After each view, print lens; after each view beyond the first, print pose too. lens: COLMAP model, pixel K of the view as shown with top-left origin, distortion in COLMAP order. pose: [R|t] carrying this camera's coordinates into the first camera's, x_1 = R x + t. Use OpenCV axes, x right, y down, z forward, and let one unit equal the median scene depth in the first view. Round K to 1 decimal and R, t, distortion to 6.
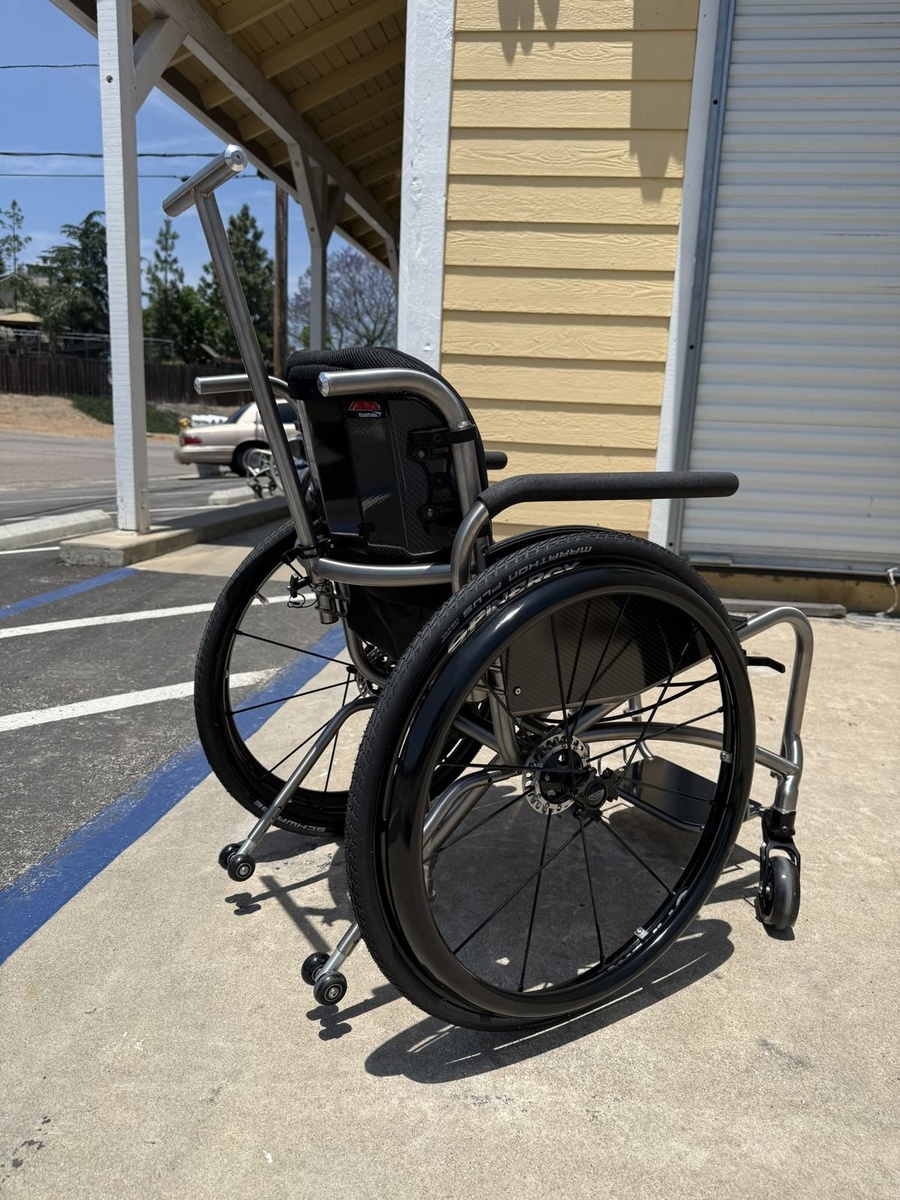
lens RADIAL K [[860.8, 0, 442.5], [0, 860.8, 595.1], [0, 0, 1]] dist [0.001169, -0.009387]
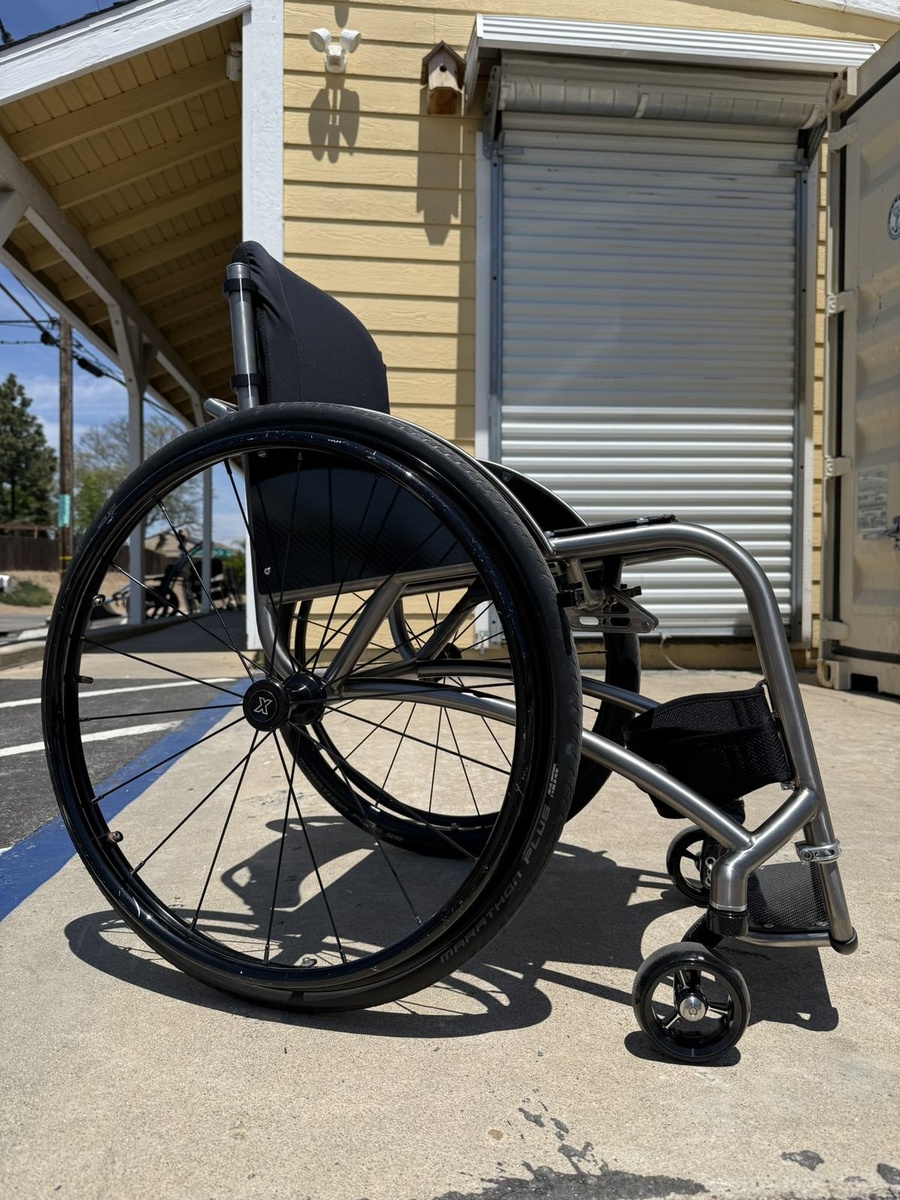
lens RADIAL K [[860.8, 0, 442.5], [0, 860.8, 595.1], [0, 0, 1]] dist [0.001169, -0.009387]
pose [[0.967260, -0.041091, 0.250438, -0.055712], [0.086321, 0.981238, -0.172397, 0.060213], [-0.238655, 0.188371, 0.952659, -0.070341]]
